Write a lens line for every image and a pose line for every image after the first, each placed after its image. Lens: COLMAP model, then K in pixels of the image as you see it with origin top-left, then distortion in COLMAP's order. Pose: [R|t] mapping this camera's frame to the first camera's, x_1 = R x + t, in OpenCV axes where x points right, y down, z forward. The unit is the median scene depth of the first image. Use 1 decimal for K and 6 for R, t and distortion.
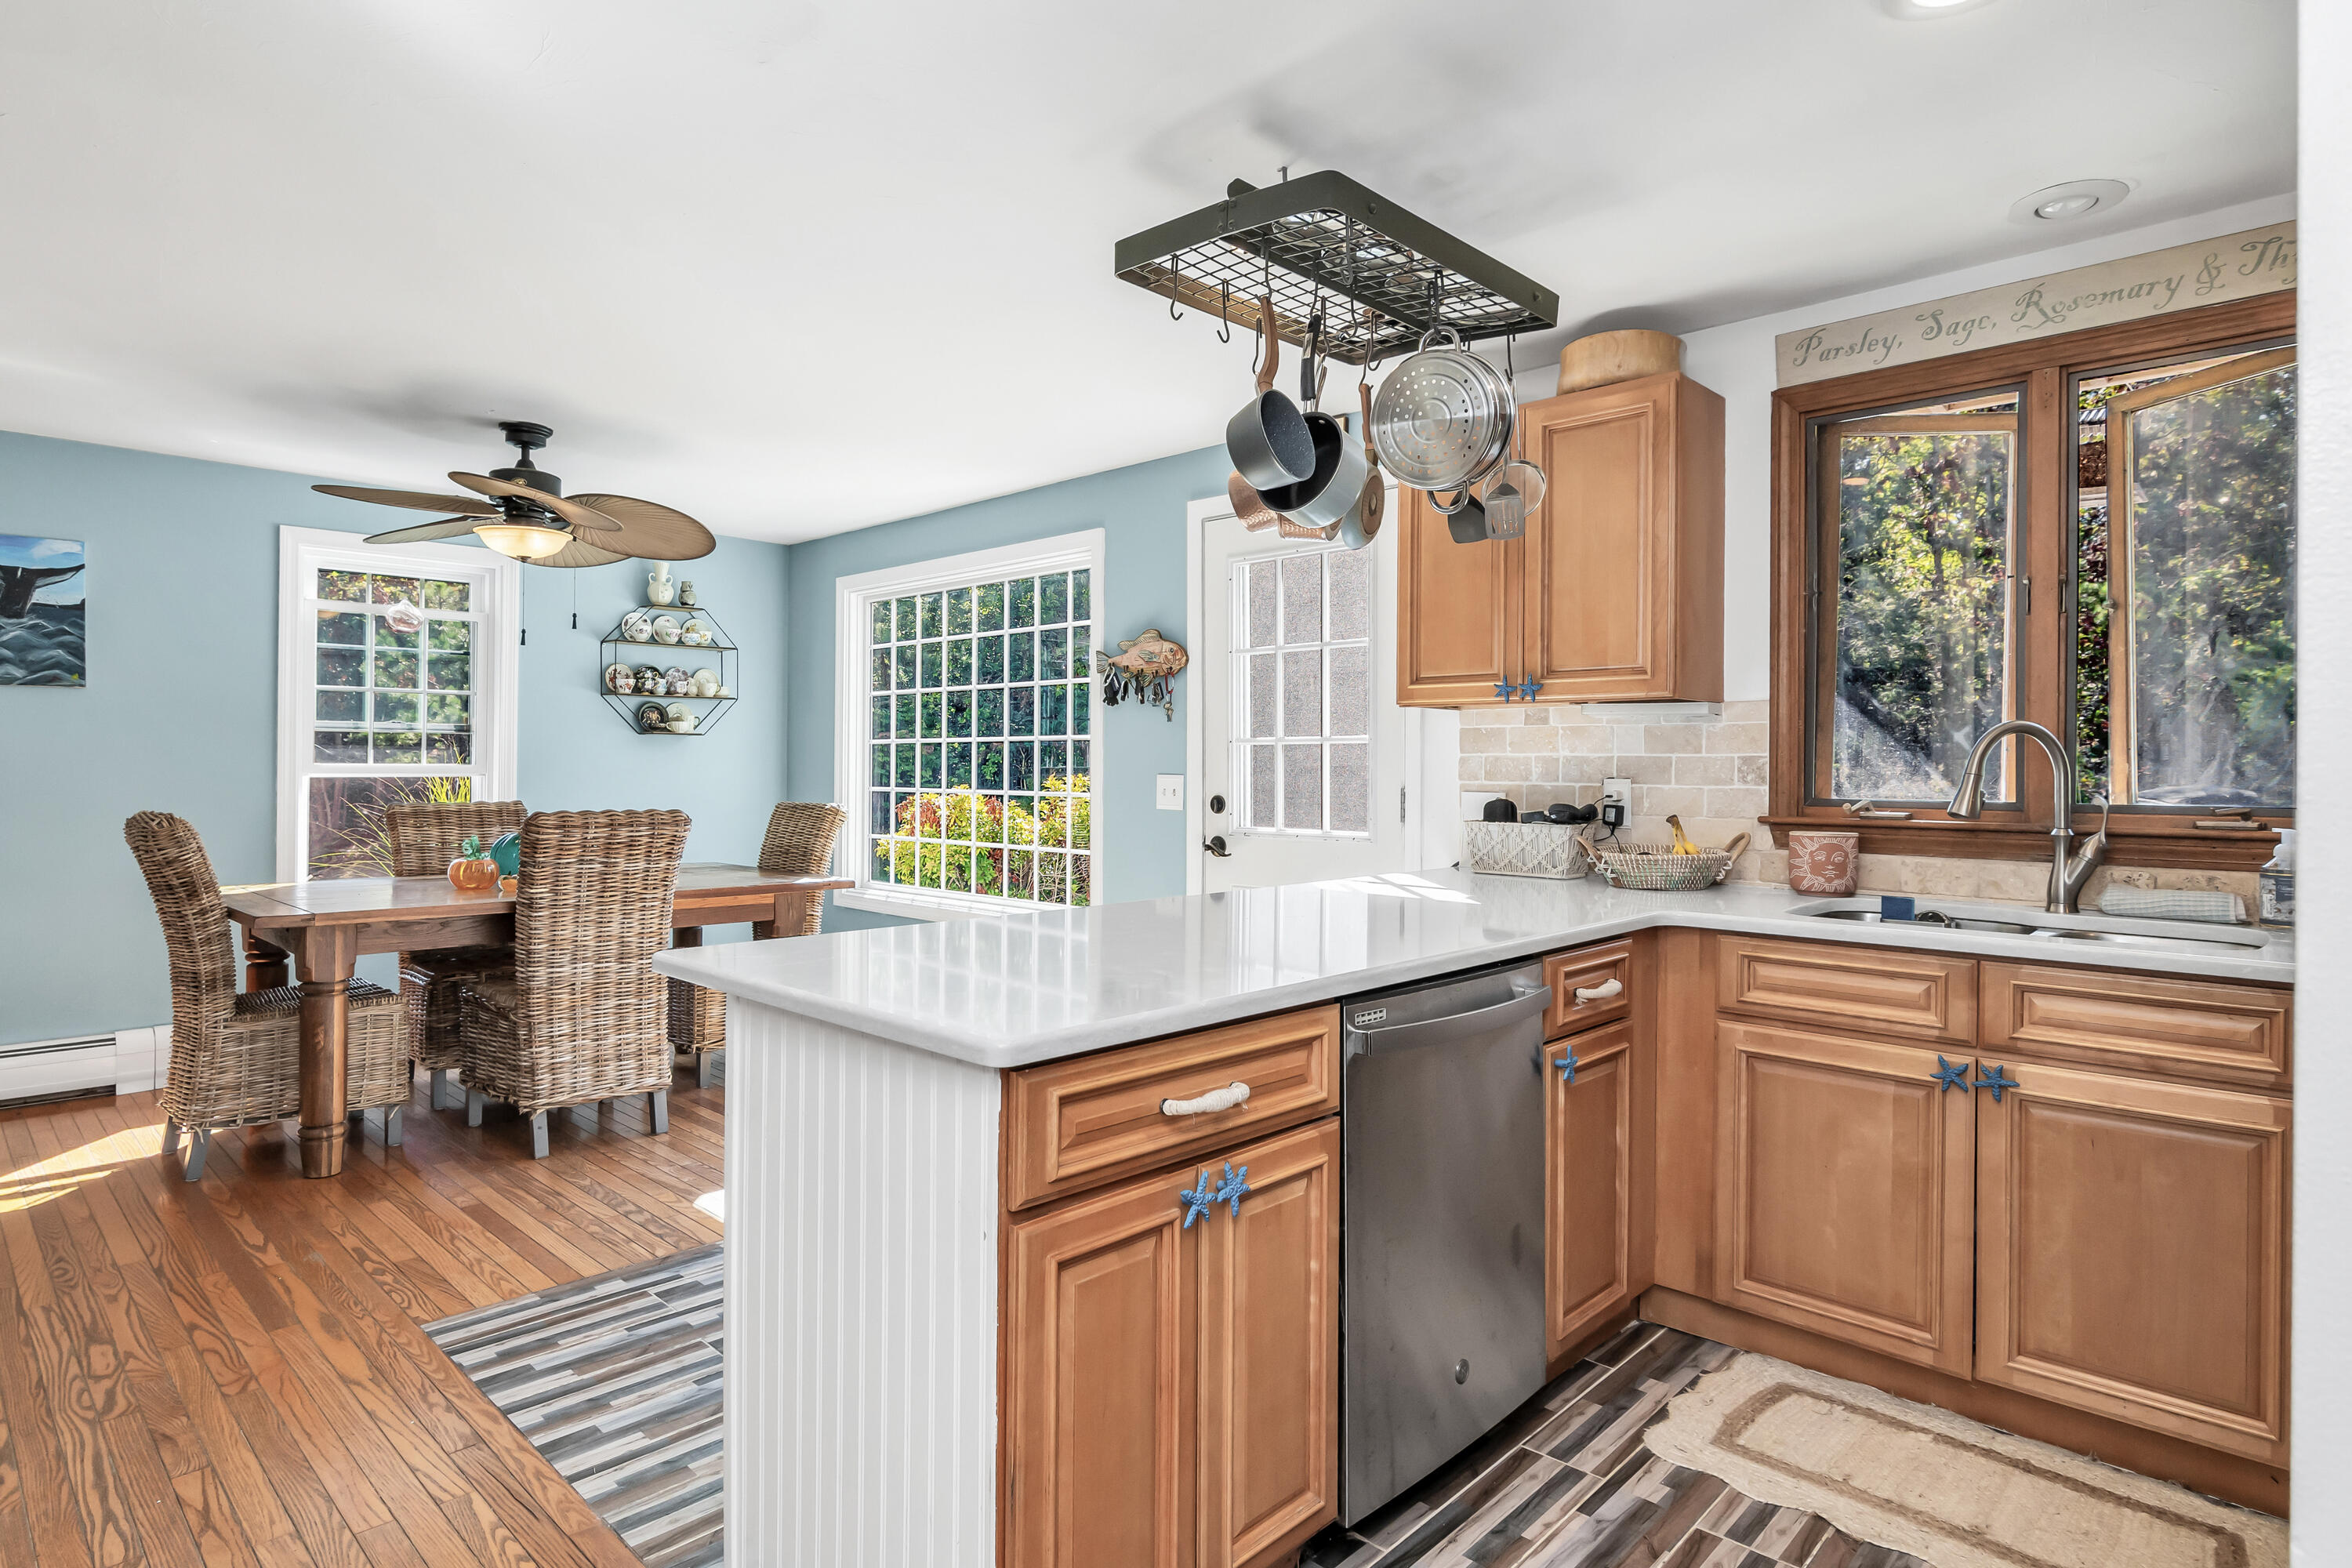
lens RADIAL K [[1246.6, 0, 1150.7], [0, 1246.6, 776.7], [0, 0, 1]] dist [-0.004179, -0.000995]
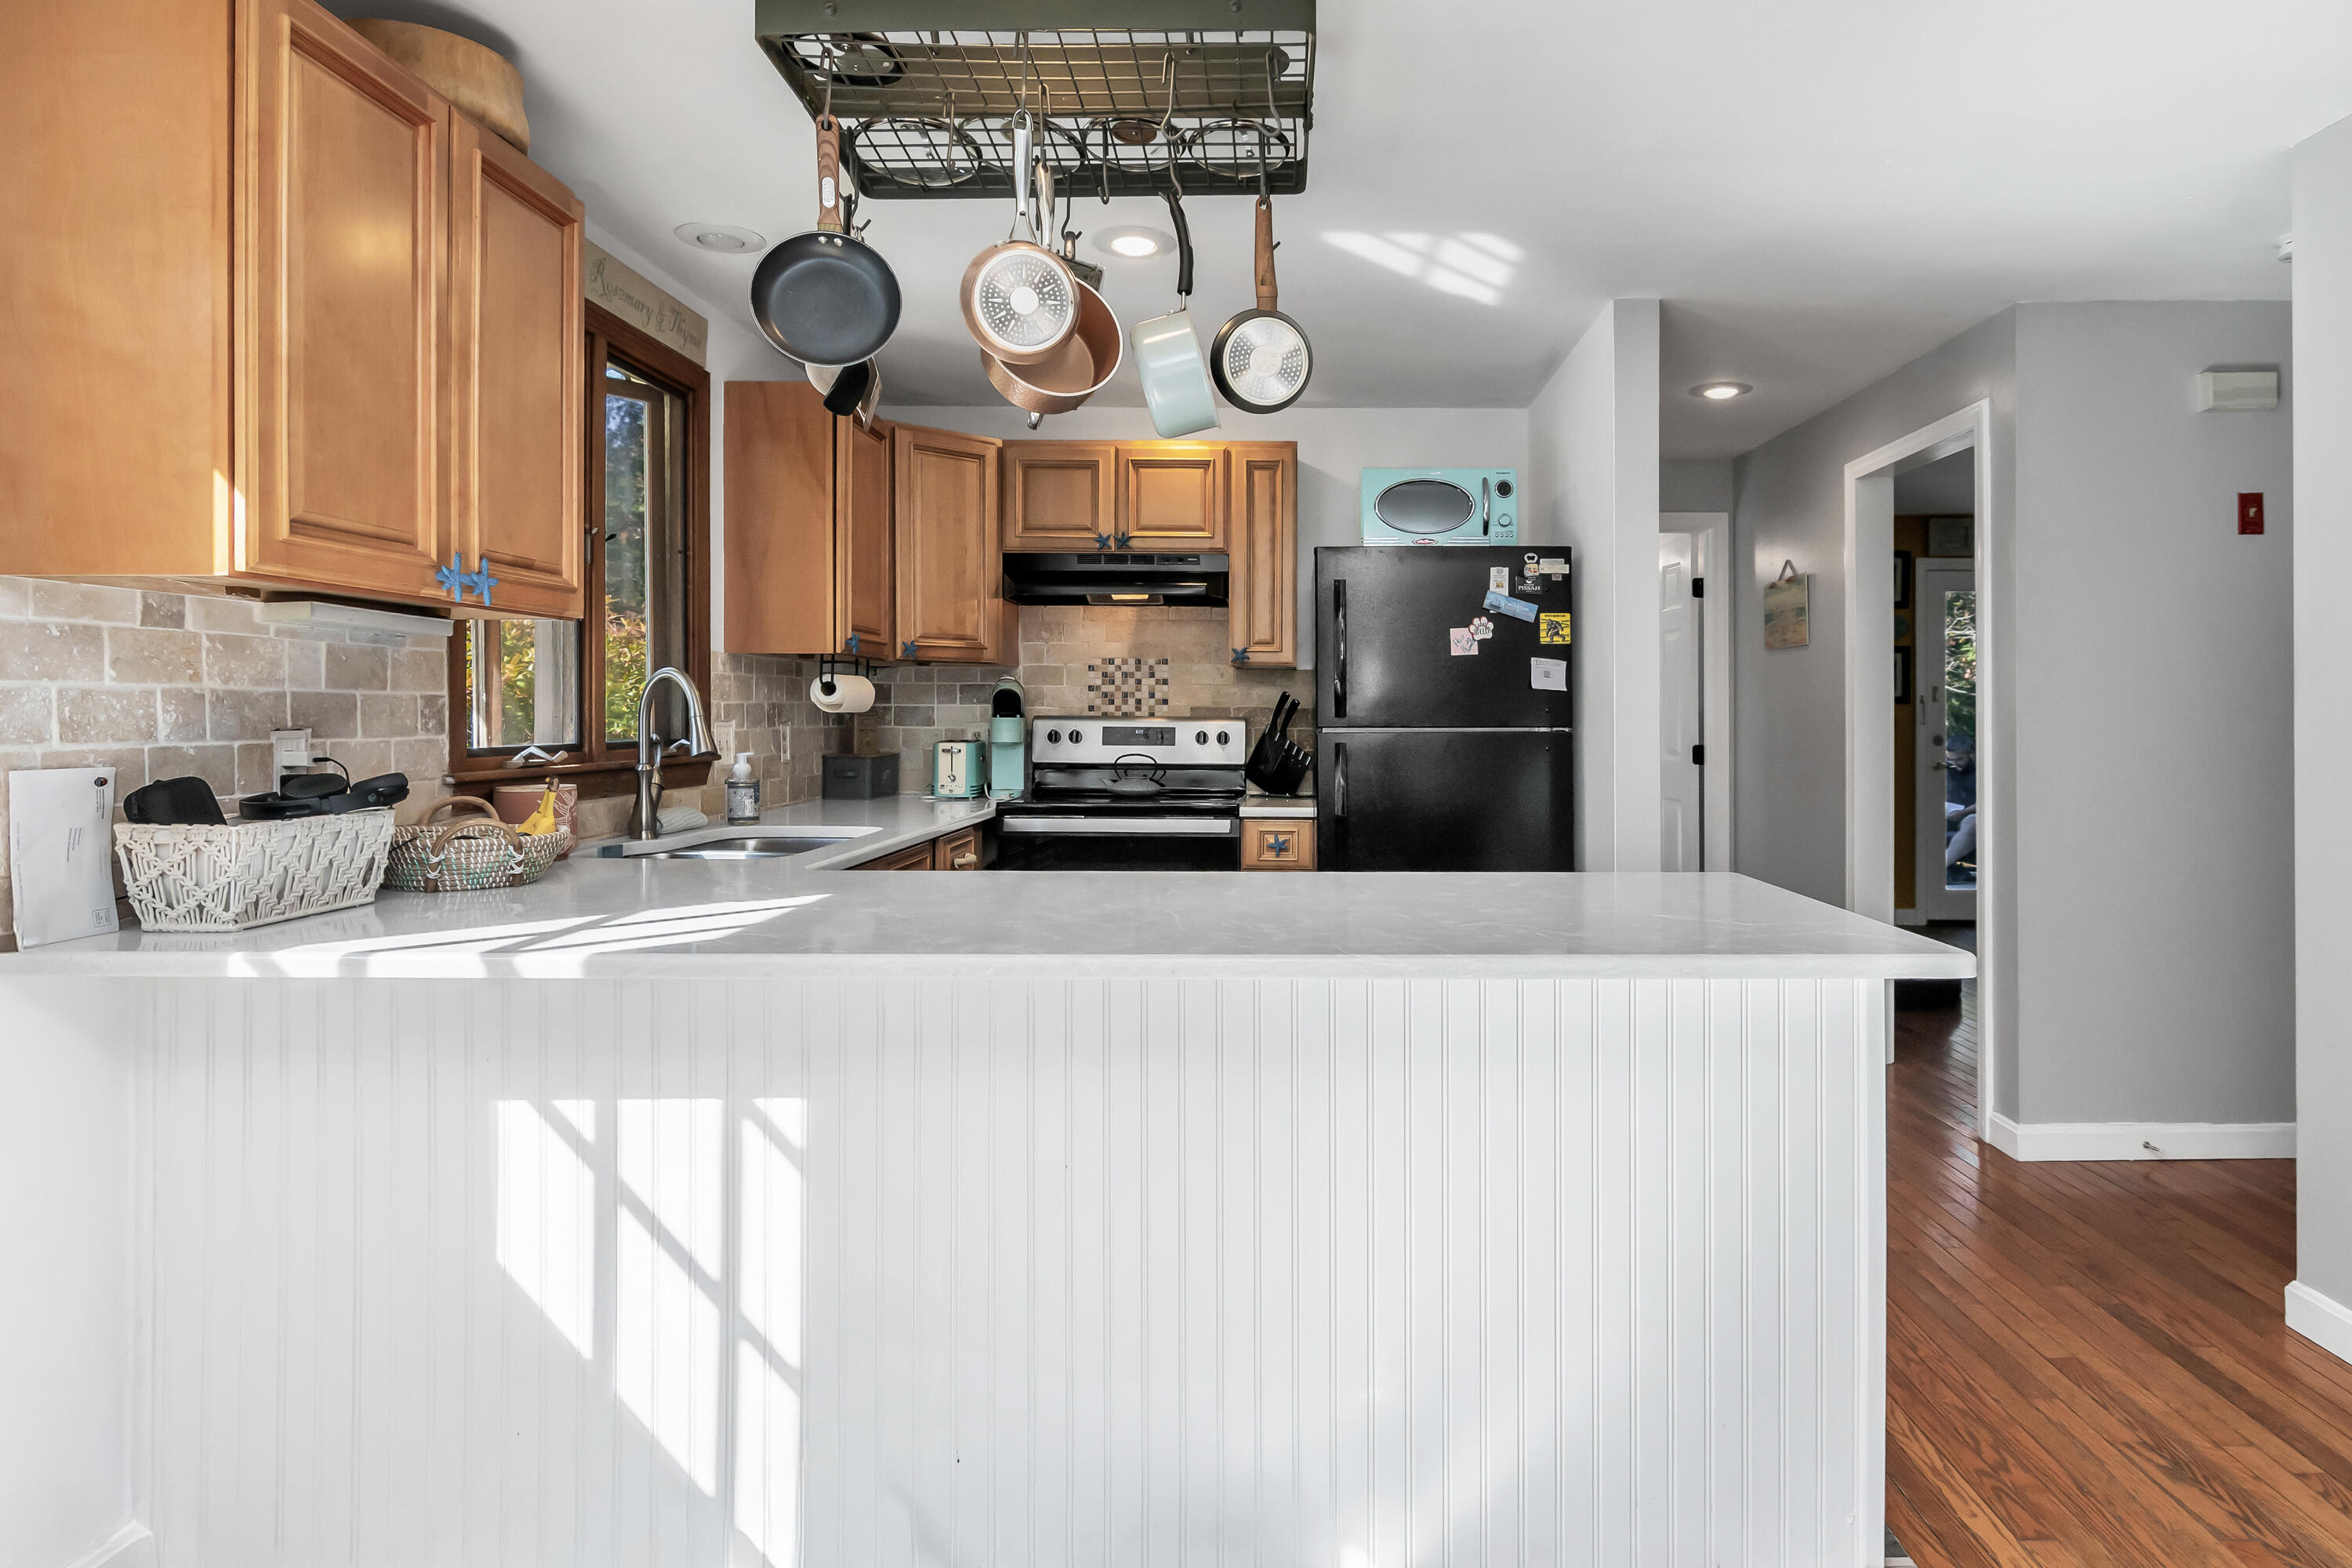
lens RADIAL K [[1296.3, 0, 1299.9], [0, 1296.3, 713.8], [0, 0, 1]] dist [-0.002093, -0.000189]
pose [[-0.708177, -0.007393, 0.705996, -0.447794], [0.000656, 0.999938, 0.011129, -0.014347], [-0.706035, 0.008345, -0.708128, 1.235594]]
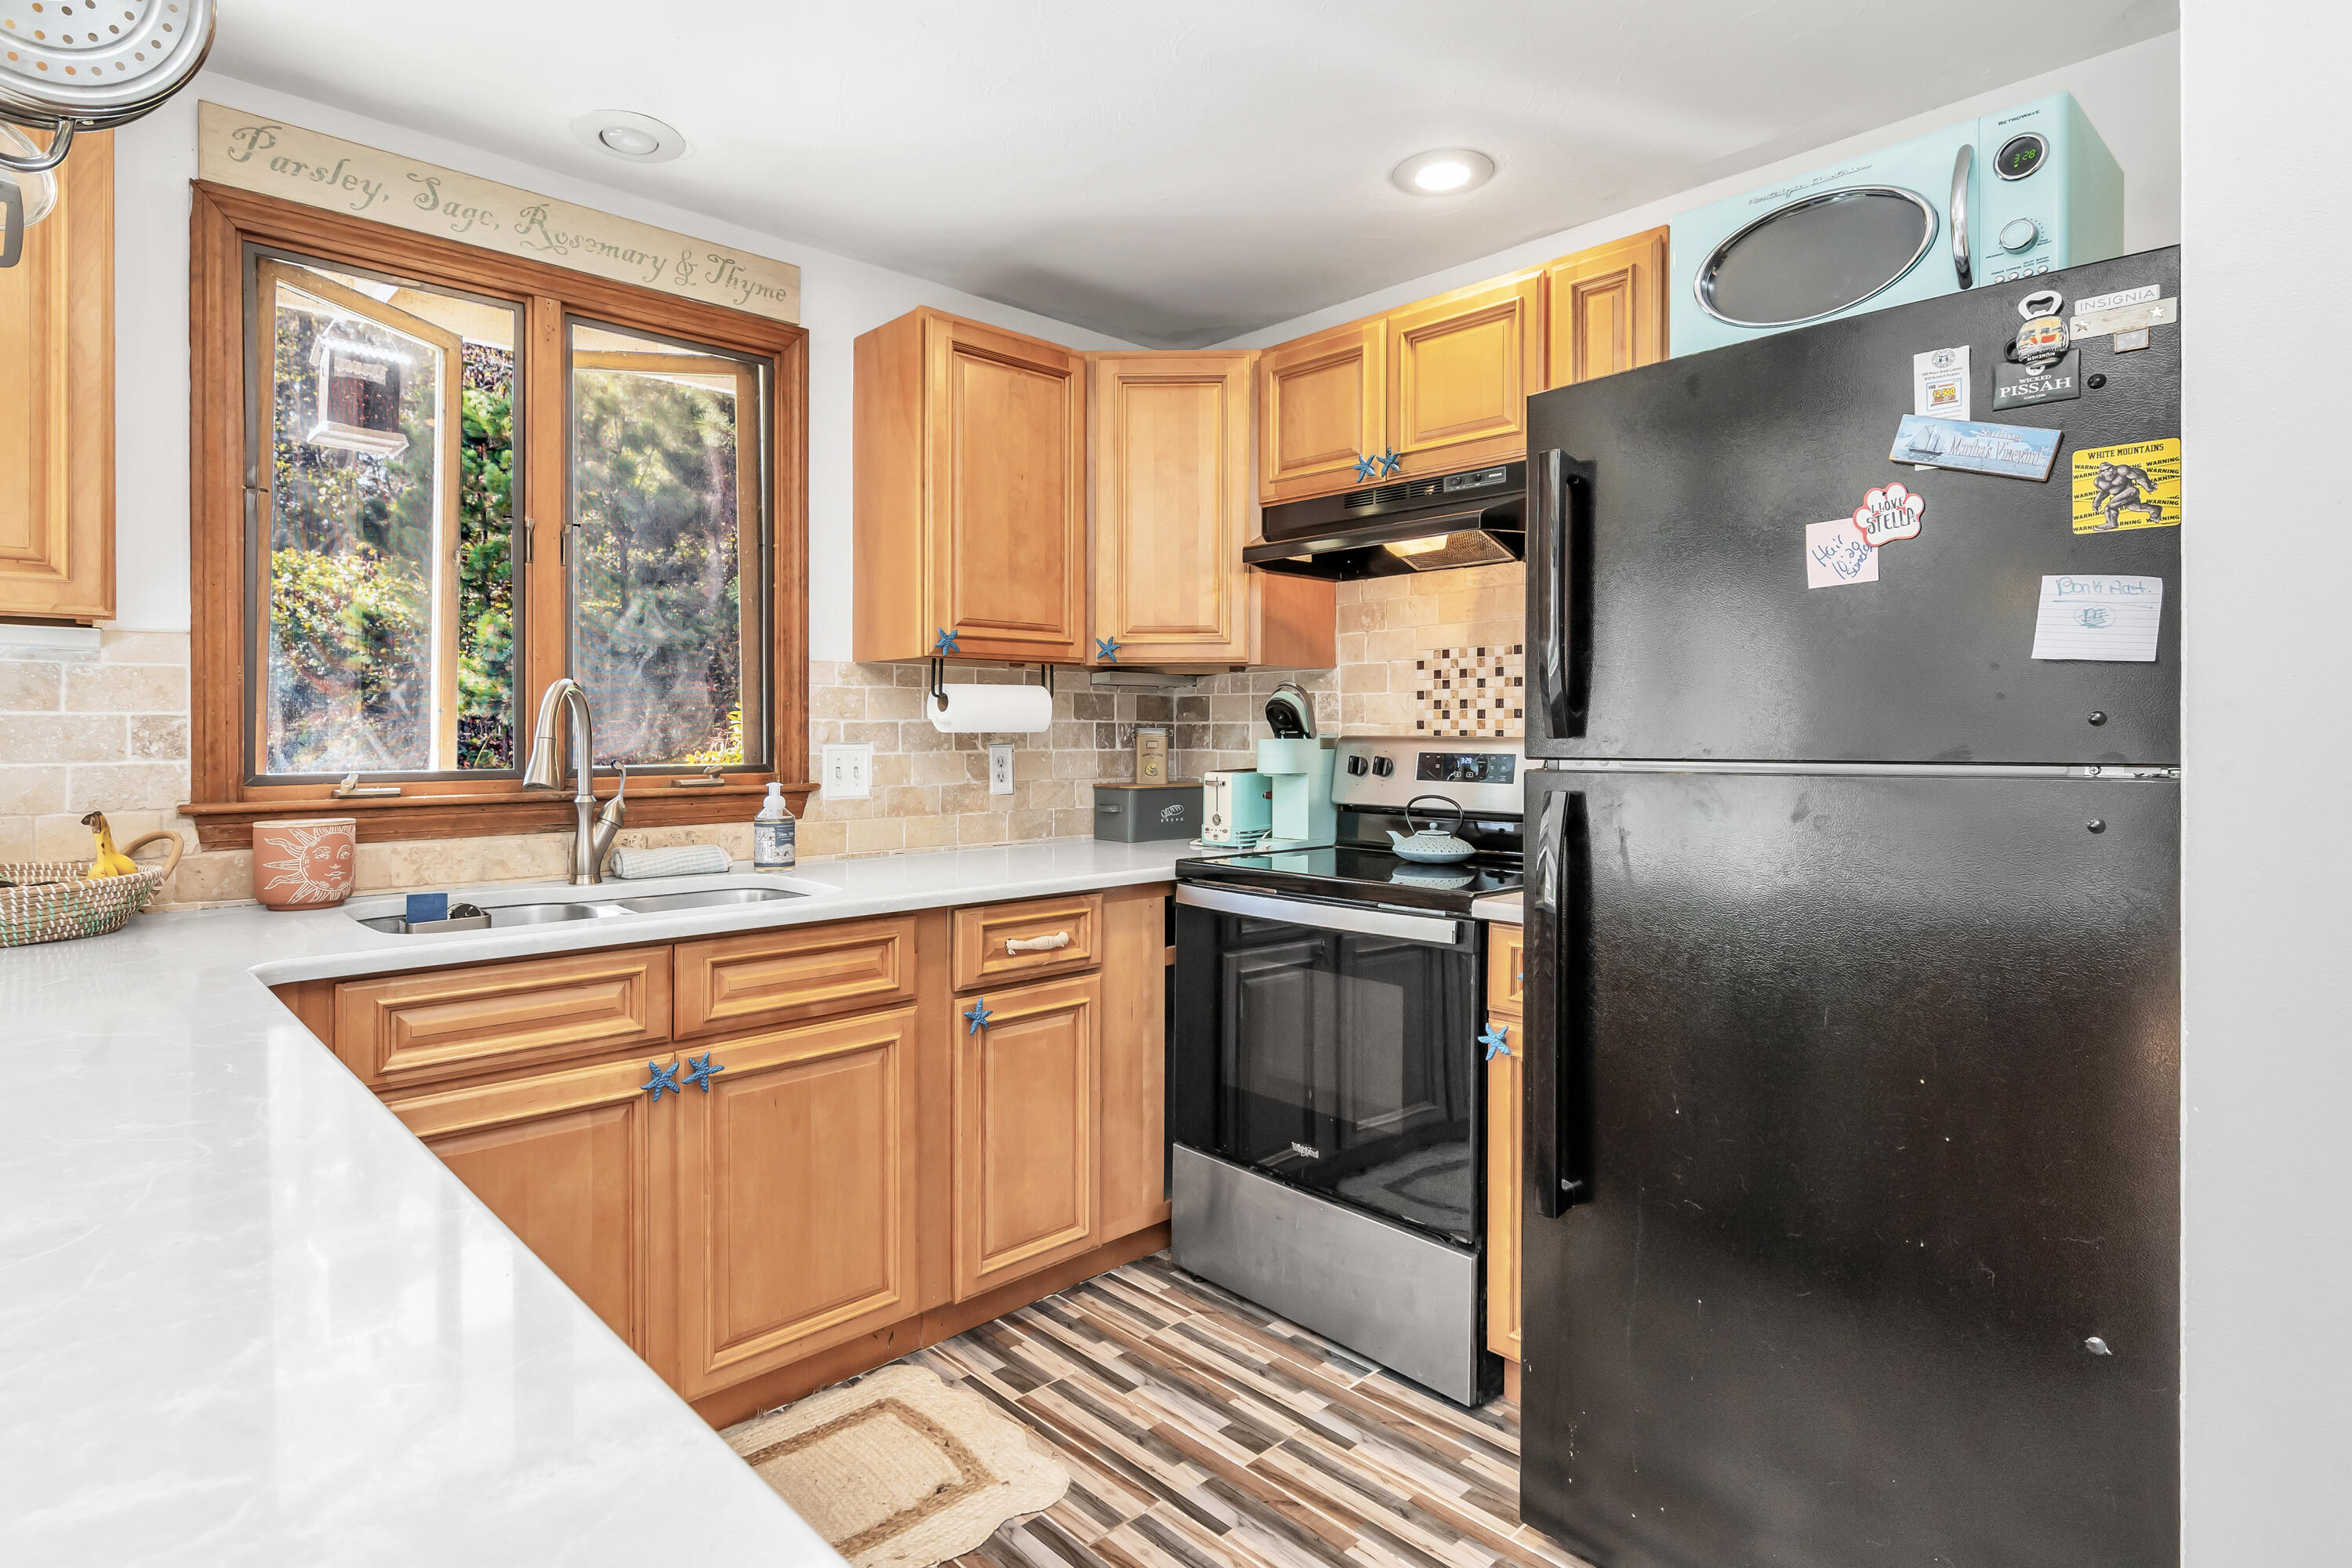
lens RADIAL K [[1209.7, 0, 1171.3], [0, 1209.7, 739.8], [0, 0, 1]] dist [-0.004822, -0.000669]
pose [[0.030904, -0.011847, 0.999452, -0.148619], [0.011794, 0.999864, 0.011487, -0.004843], [-0.999453, 0.011432, 0.031040, 0.461445]]
